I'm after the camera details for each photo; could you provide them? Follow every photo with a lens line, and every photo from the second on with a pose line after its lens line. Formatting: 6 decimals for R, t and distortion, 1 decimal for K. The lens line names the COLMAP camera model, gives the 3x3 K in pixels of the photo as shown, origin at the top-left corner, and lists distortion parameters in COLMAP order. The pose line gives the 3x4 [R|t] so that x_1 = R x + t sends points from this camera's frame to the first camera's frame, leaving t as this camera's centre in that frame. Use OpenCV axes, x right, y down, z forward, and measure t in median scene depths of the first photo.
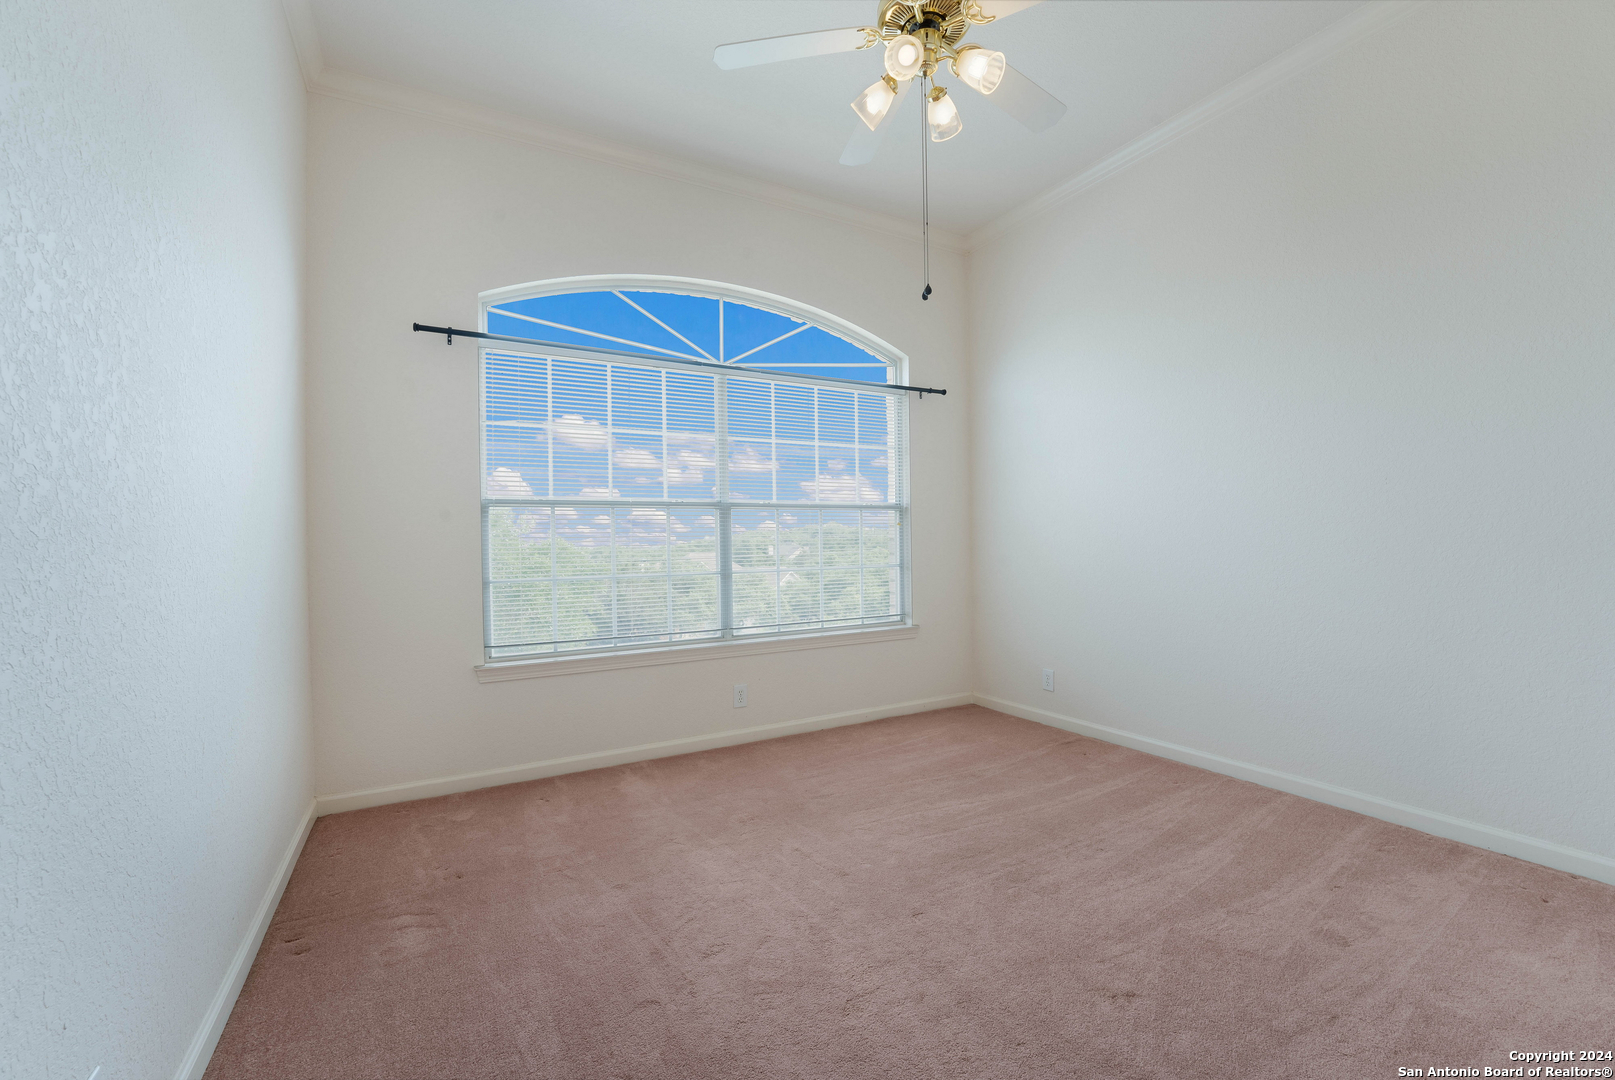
lens RADIAL K [[621.7, 0, 807.5], [0, 621.7, 540.0], [0, 0, 1]] dist [-0.001077, -0.000040]
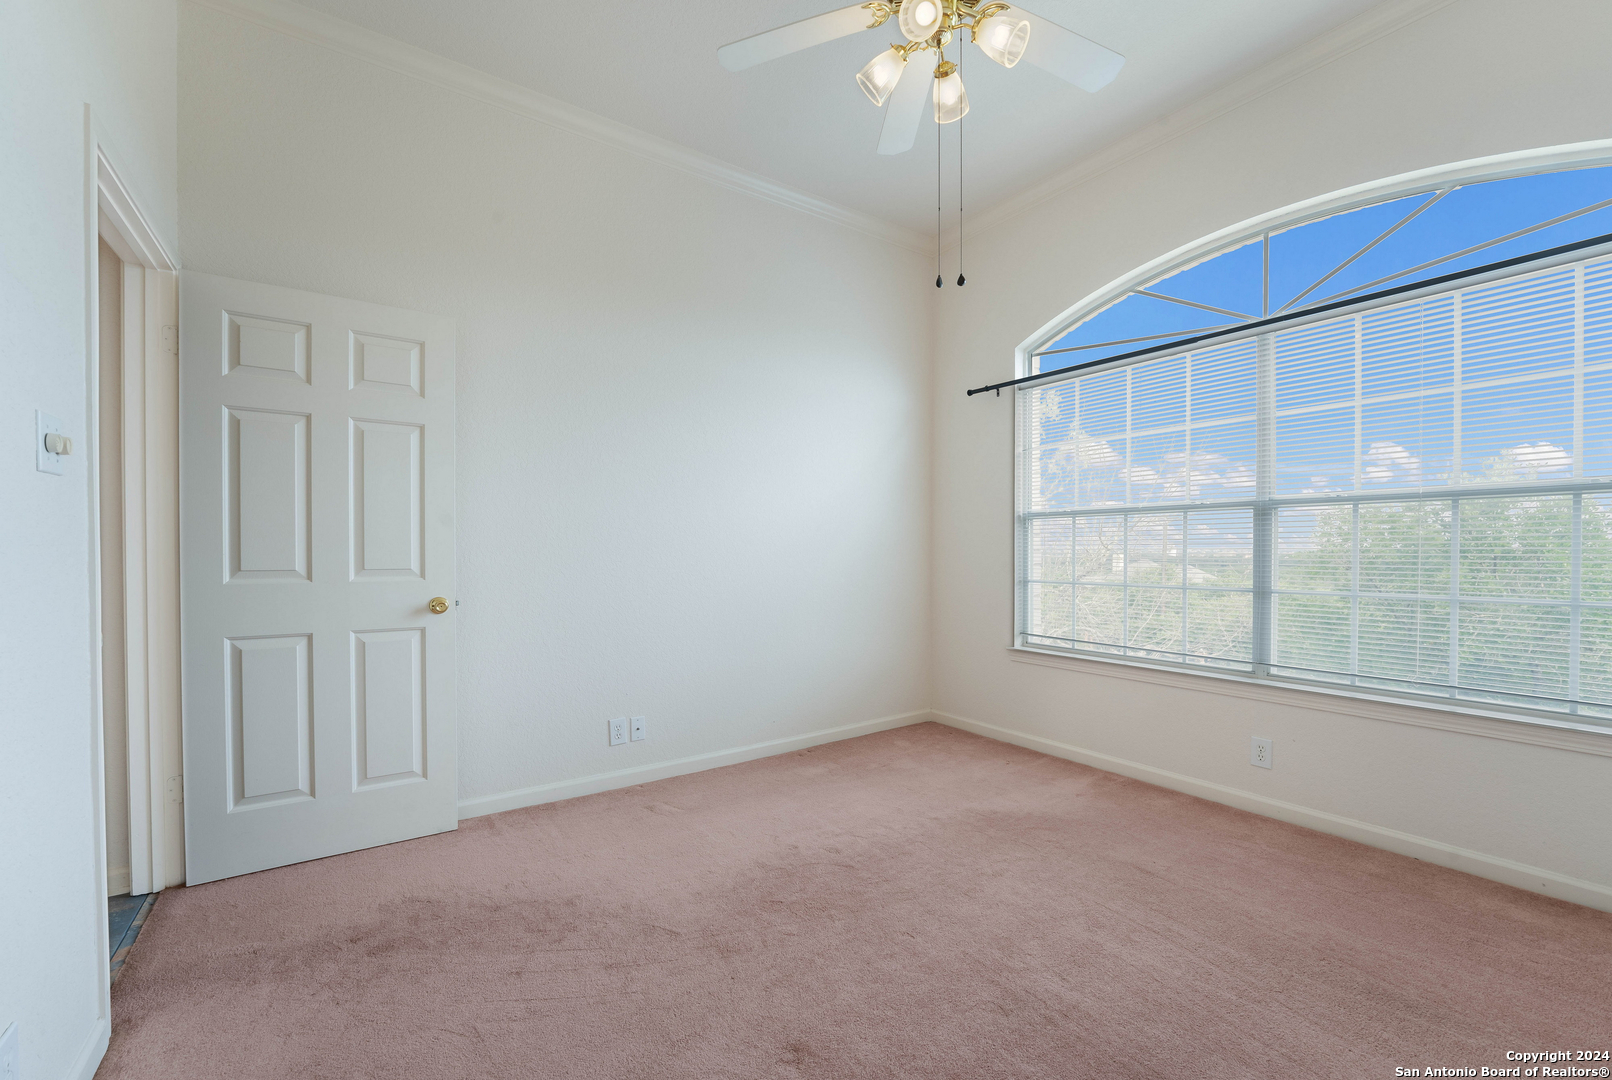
lens RADIAL K [[657.3, 0, 803.7], [0, 657.3, 550.4], [0, 0, 1]] dist [0.000736, 0.000130]
pose [[0.159786, 0.015184, -0.987035, 0.671214], [-0.003609, 0.999884, 0.014798, -0.009505], [0.987145, 0.001198, 0.159823, 0.349797]]
